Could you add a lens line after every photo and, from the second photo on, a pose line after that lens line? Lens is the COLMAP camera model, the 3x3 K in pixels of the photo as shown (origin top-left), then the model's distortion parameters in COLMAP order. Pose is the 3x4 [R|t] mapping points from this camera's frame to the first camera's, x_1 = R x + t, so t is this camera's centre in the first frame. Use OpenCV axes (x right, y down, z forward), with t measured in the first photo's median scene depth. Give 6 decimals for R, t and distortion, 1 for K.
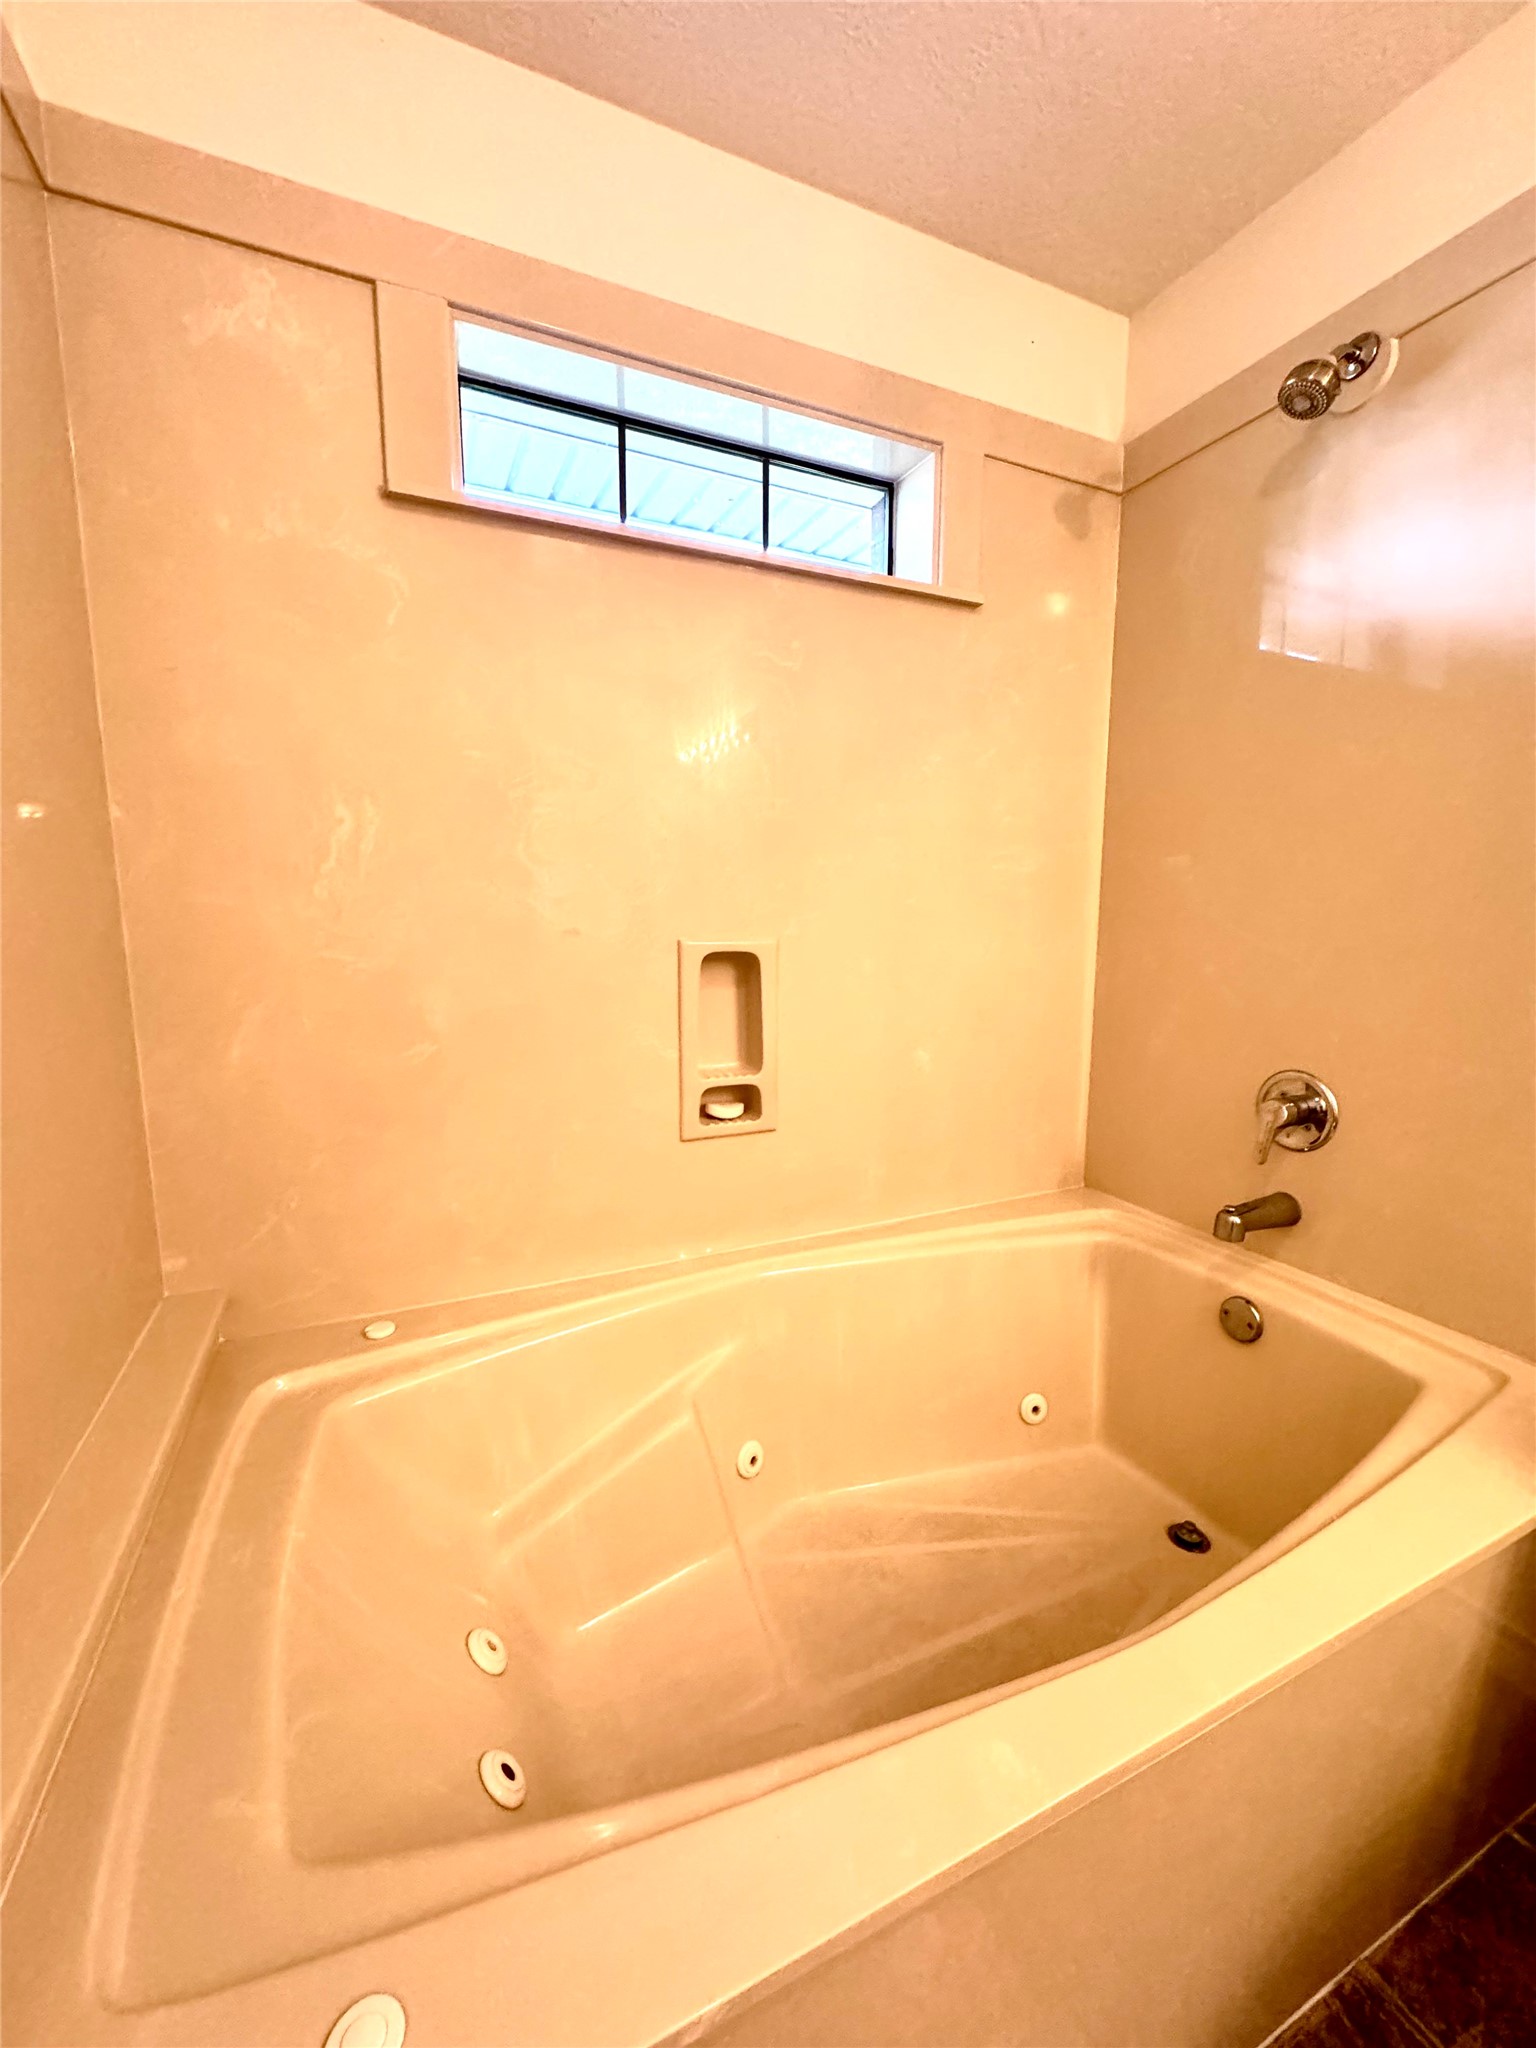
lens RADIAL K [[819.2, 0, 770.0], [0, 819.2, 1023.5], [0, 0, 1]] dist [-0.001663, -0.000567]
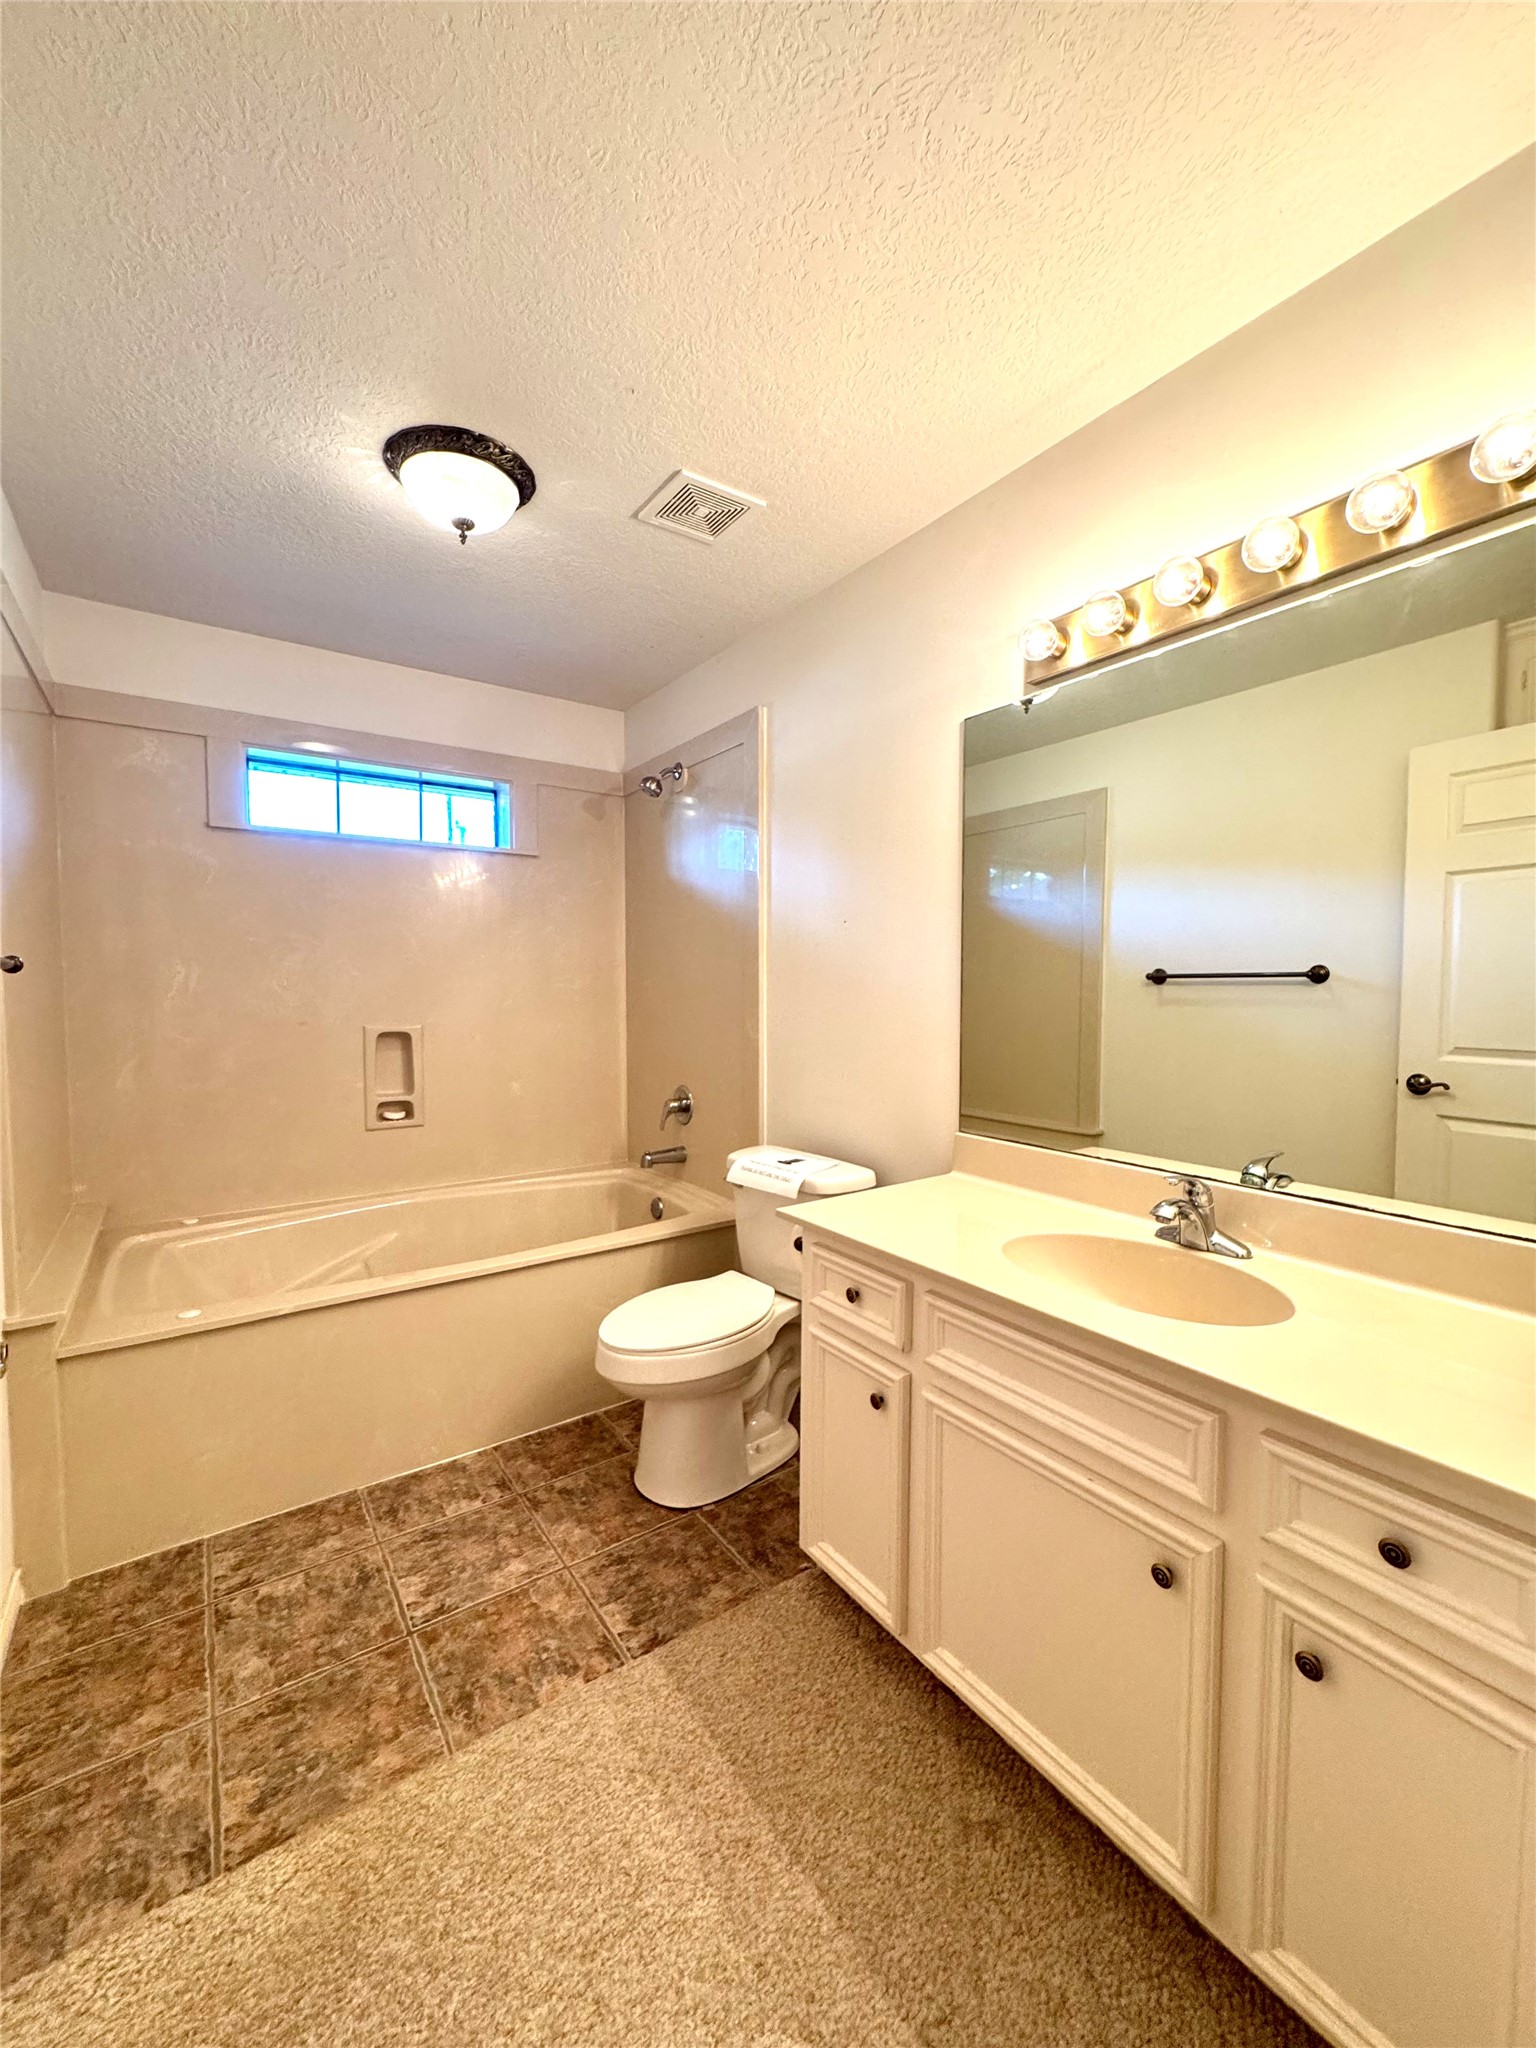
lens RADIAL K [[819.2, 0, 767.6], [0, 819.2, 1023.8], [0, 0, 1]] dist [-0.001663, -0.000567]
pose [[0.983291, -0.009163, 0.181810, 0.485257], [0.025495, 0.995821, -0.087700, 0.088902], [-0.180246, 0.090870, 0.979415, -1.106050]]
